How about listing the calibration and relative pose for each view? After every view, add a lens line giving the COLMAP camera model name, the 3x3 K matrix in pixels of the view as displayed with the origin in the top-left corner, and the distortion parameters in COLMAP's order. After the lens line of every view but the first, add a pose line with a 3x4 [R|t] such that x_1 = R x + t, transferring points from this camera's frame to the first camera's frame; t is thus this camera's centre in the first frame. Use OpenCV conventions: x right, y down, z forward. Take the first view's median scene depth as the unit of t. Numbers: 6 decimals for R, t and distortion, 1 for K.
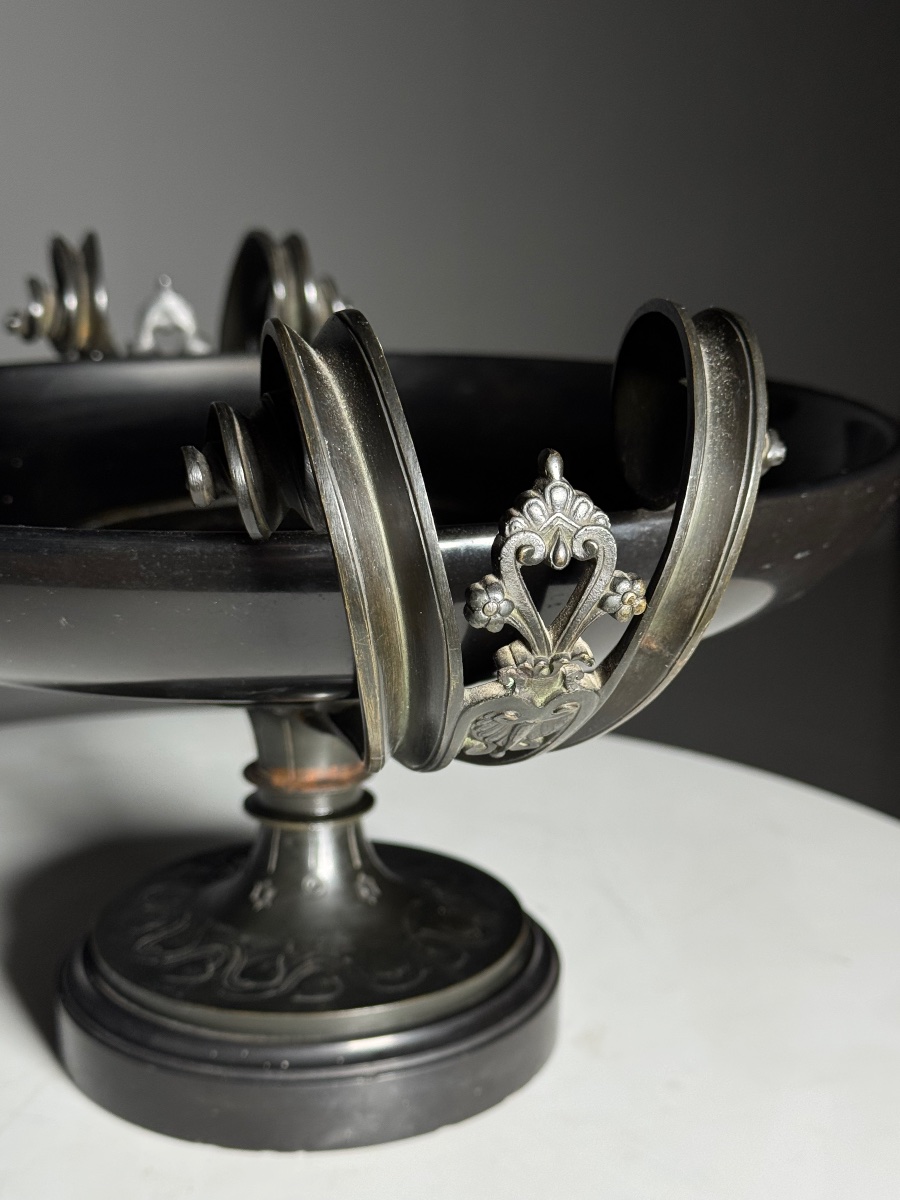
lens RADIAL K [[1785.8, 0, 450.0], [0, 1785.8, 600.0], [0, 0, 1]] dist [0.139942, -0.054980]
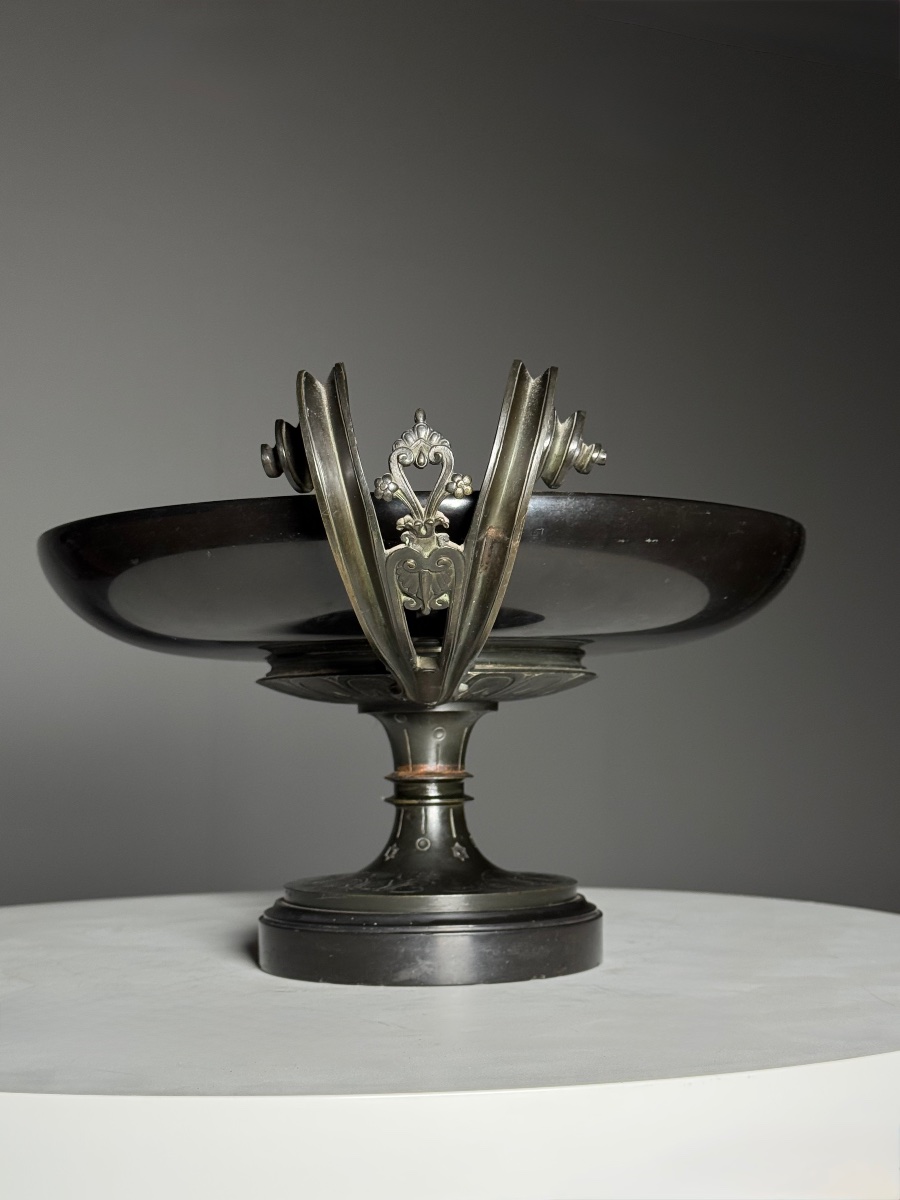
lens RADIAL K [[1785.8, 0, 450.0], [0, 1785.8, 600.0], [0, 0, 1]] dist [0.139942, -0.054980]
pose [[0.955624, -0.039161, -0.291973, 0.610855], [-0.057566, 0.947193, -0.315456, 0.682119], [0.288909, 0.318265, 0.902906, -0.635182]]
